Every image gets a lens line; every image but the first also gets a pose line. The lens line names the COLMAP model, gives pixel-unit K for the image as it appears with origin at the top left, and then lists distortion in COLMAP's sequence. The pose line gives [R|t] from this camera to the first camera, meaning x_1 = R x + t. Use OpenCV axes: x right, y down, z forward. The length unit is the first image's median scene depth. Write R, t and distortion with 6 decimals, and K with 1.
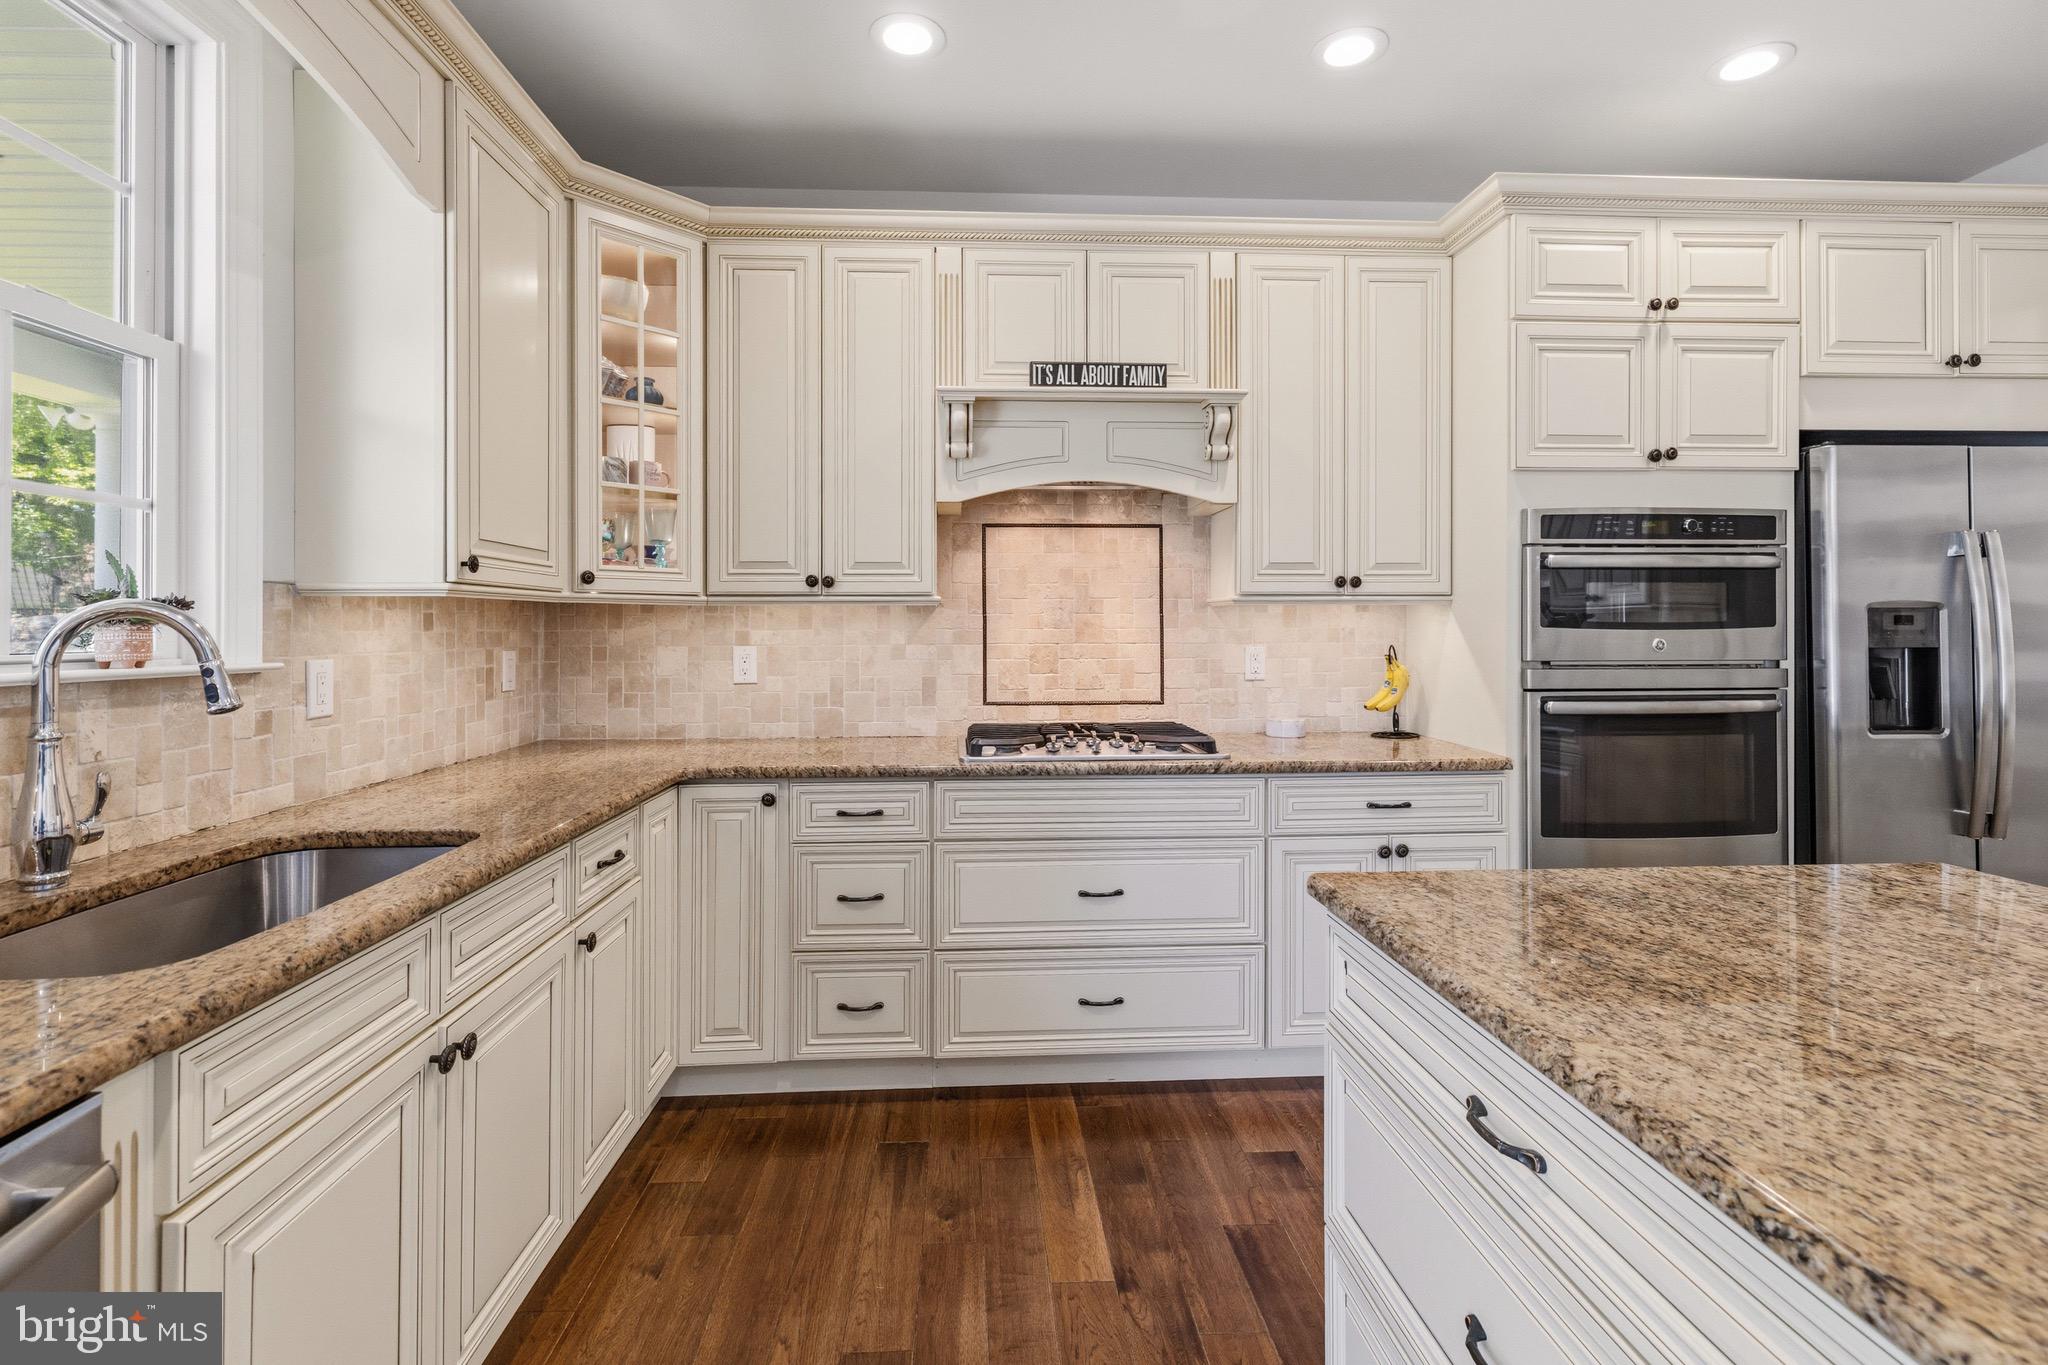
lens RADIAL K [[951.7, 0, 1006.5], [0, 951.7, 626.3], [0, 0, 1]] dist [0.002660, 0.000964]
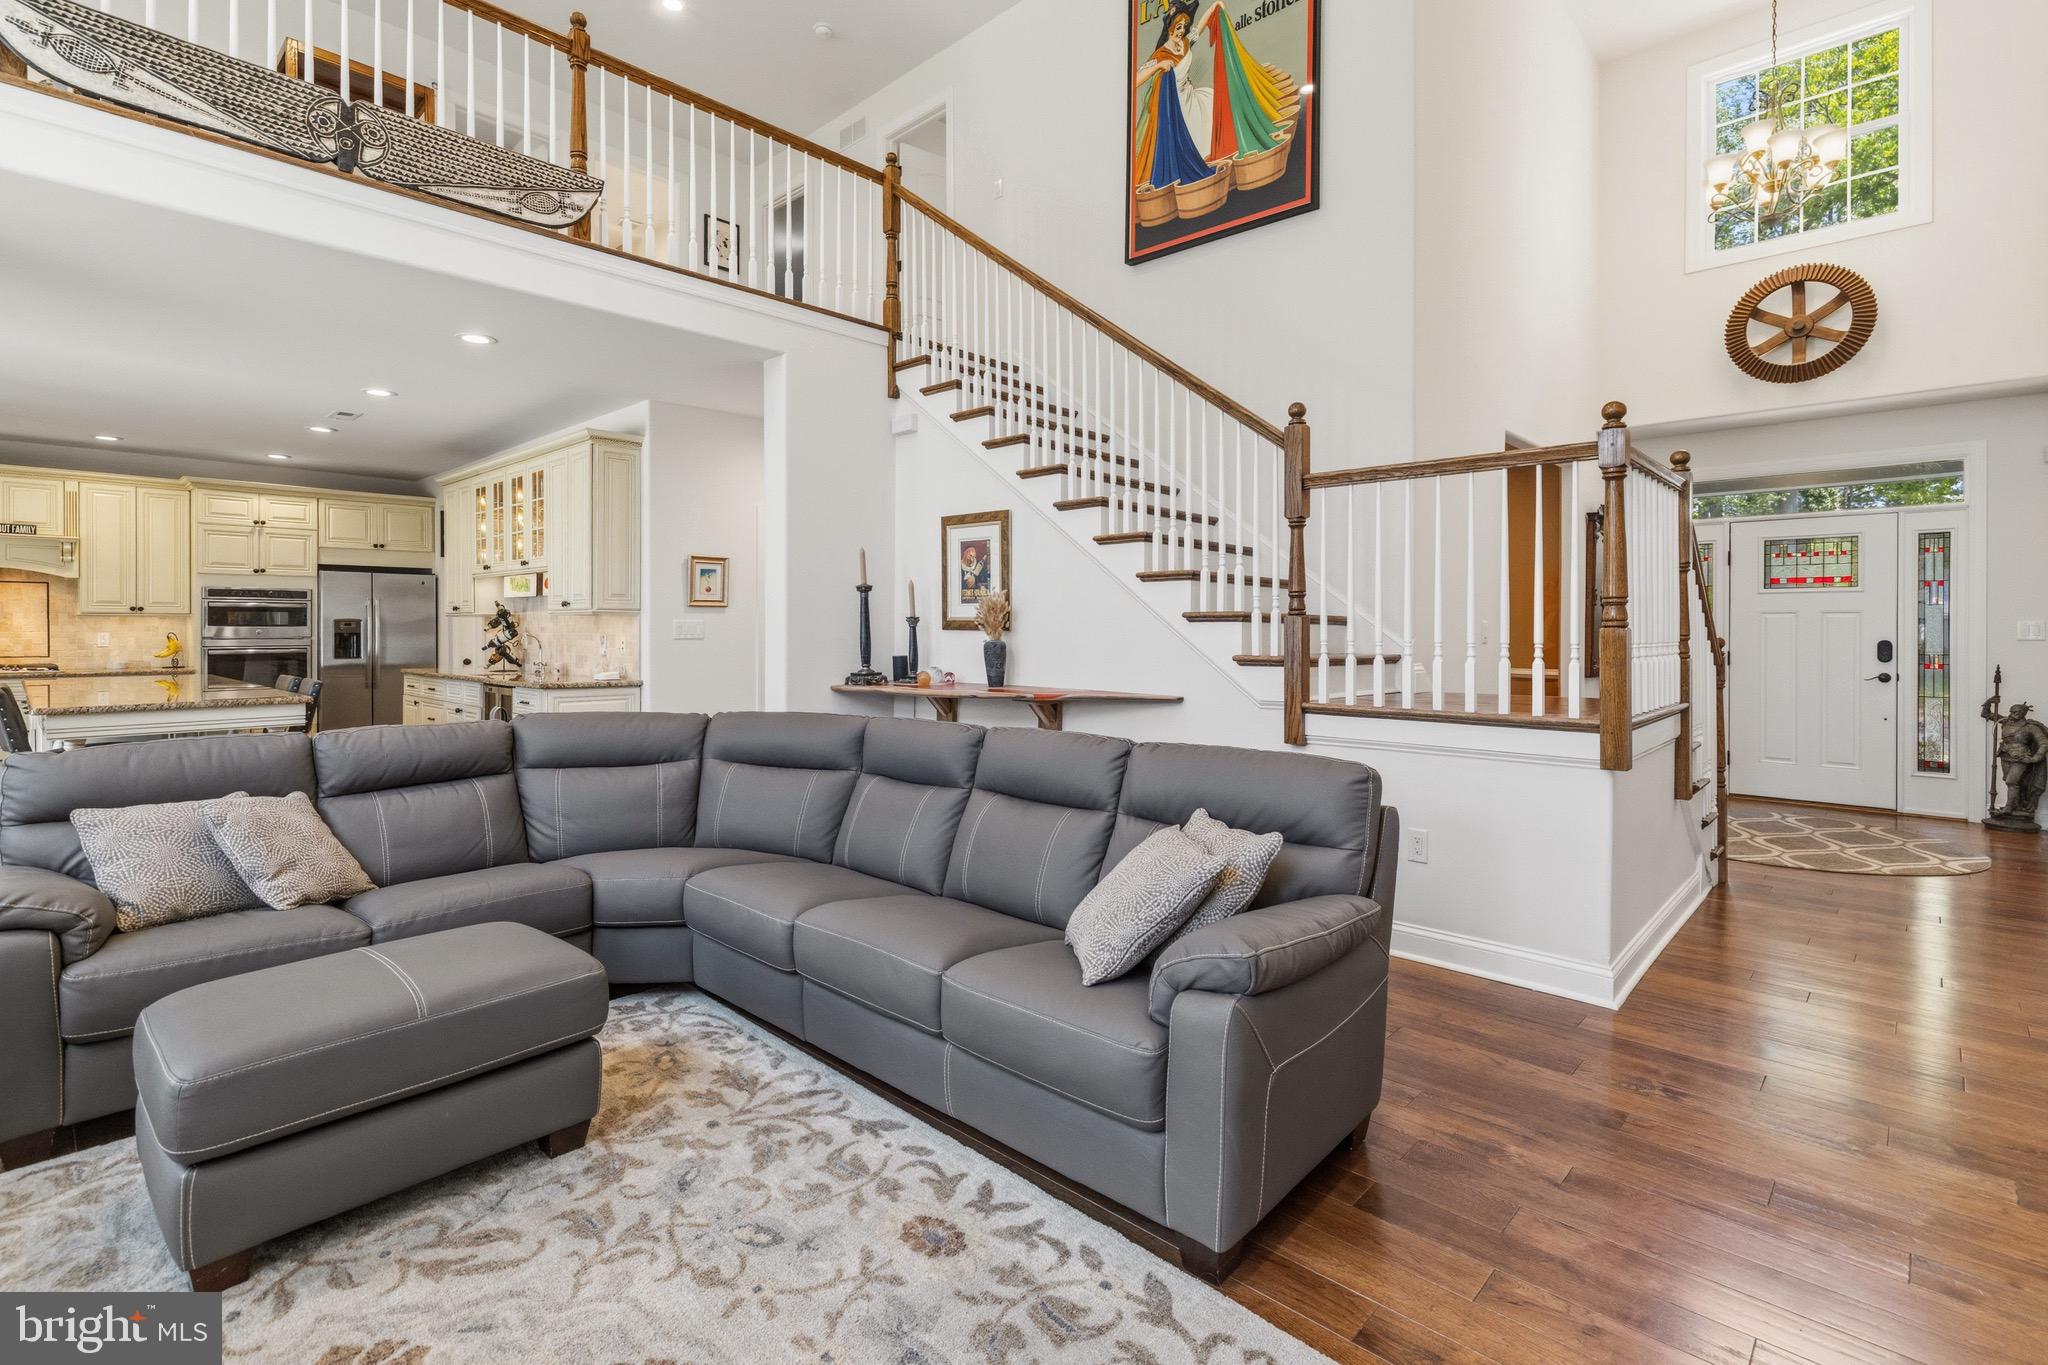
lens RADIAL K [[951.7, 0, 1006.5], [0, 951.7, 626.3], [0, 0, 1]] dist [0.002660, 0.000964]
pose [[0.726967, 0.006153, 0.686645, 0.318079], [-0.006863, 0.999975, -0.001695, -0.010167], [-0.686638, -0.003480, 0.726991, -2.880715]]
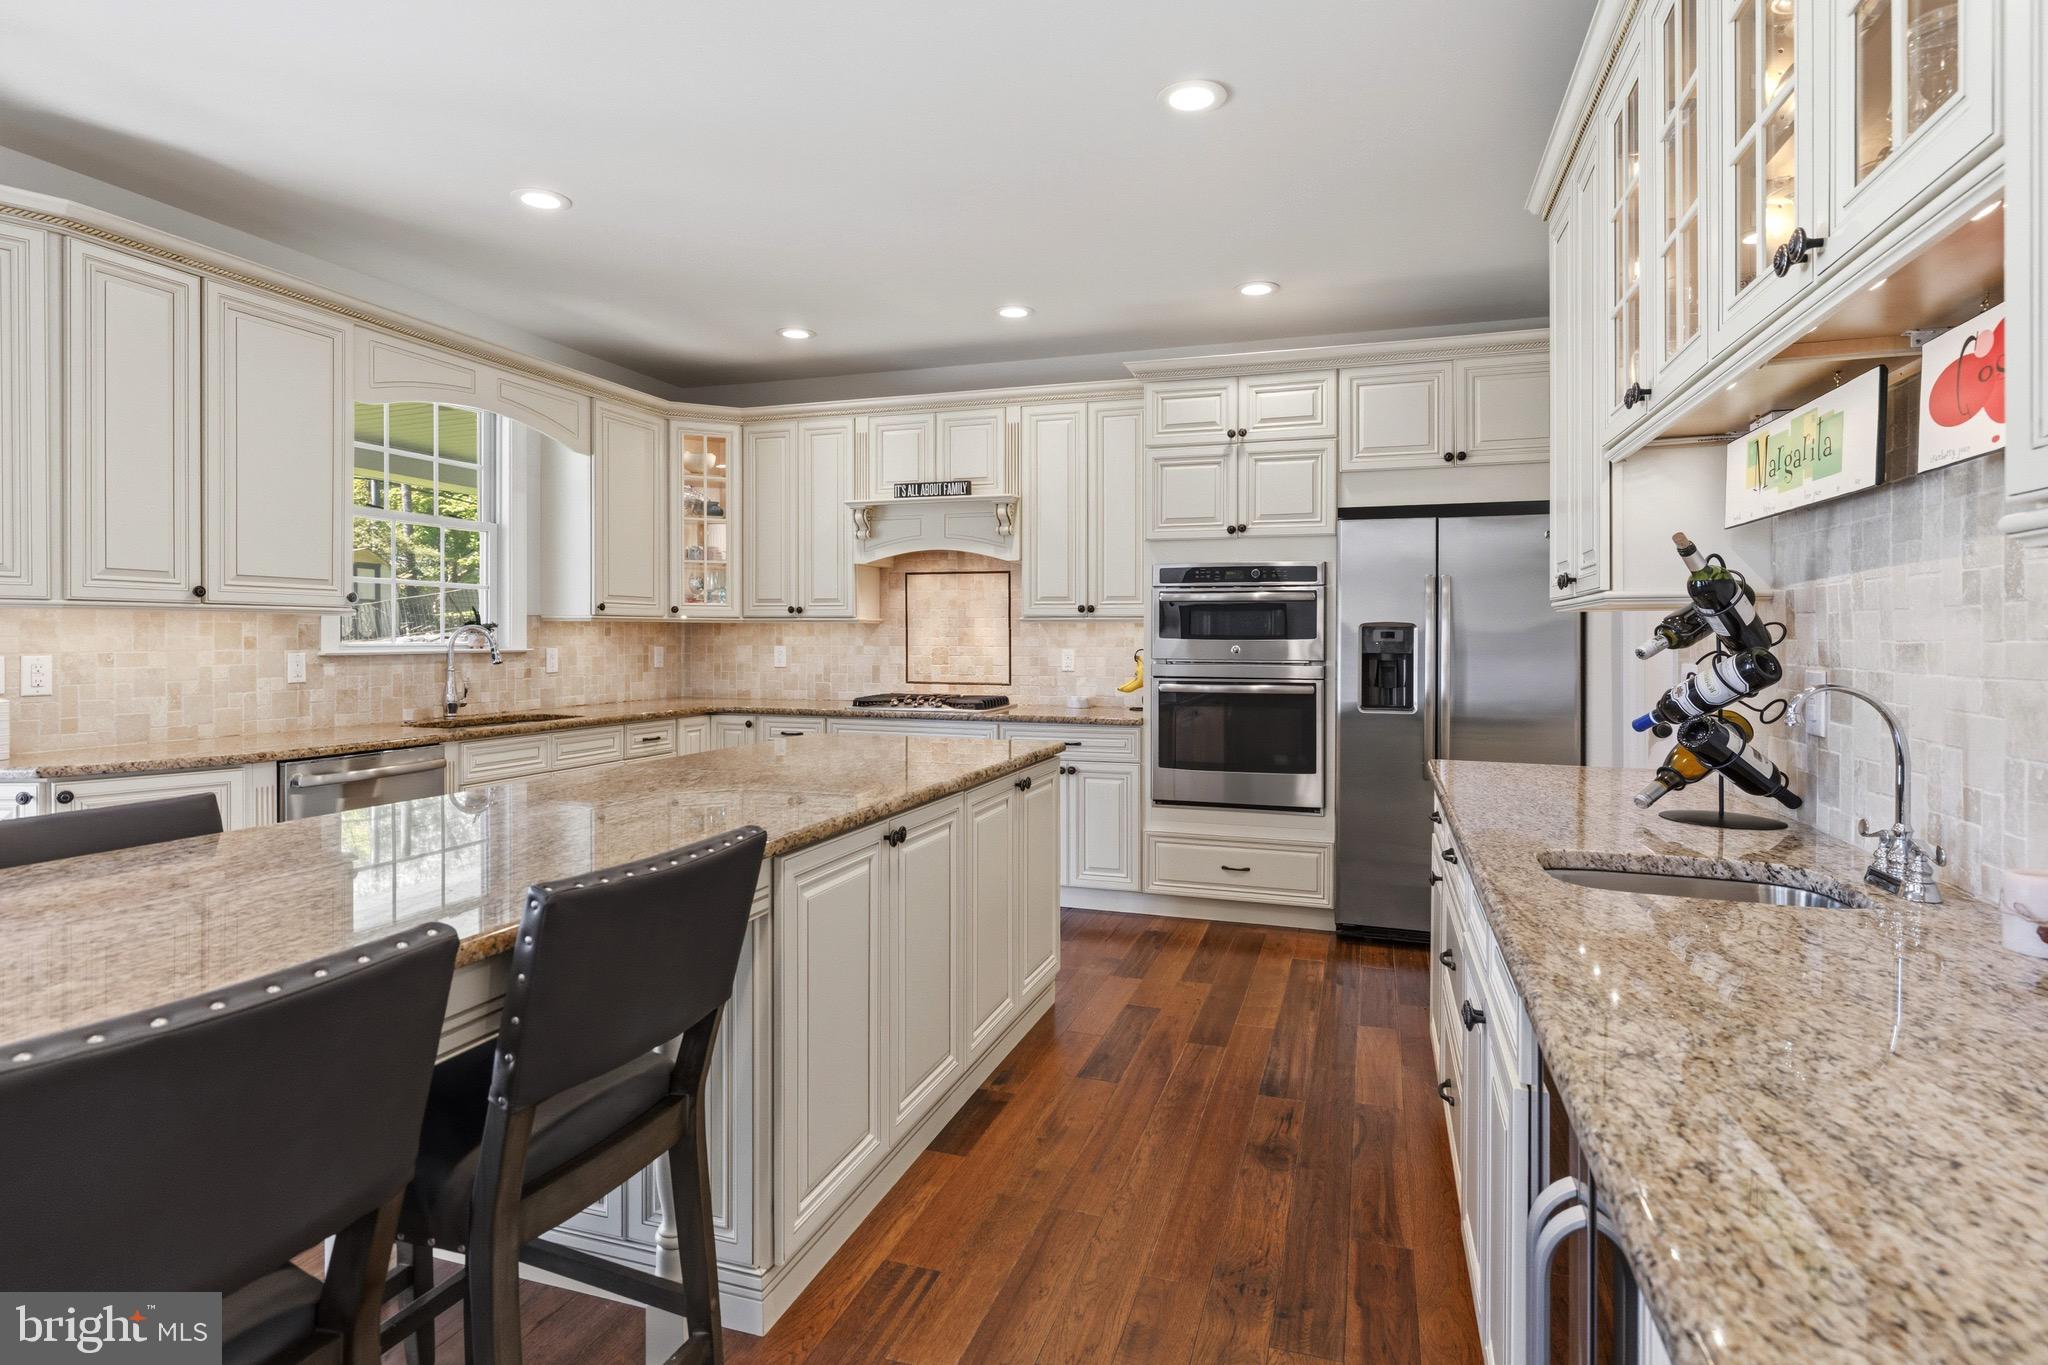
lens RADIAL K [[1061.3, 0, 999.3], [0, 1061.3, 645.1], [0, 0, 1]] dist [-0.000073, 0.000062]
pose [[0.926710, 0.009320, -0.375663, 0.965844], [-0.004863, 0.999906, 0.012809, -0.008467], [0.375747, -0.010043, 0.926668, -0.757323]]
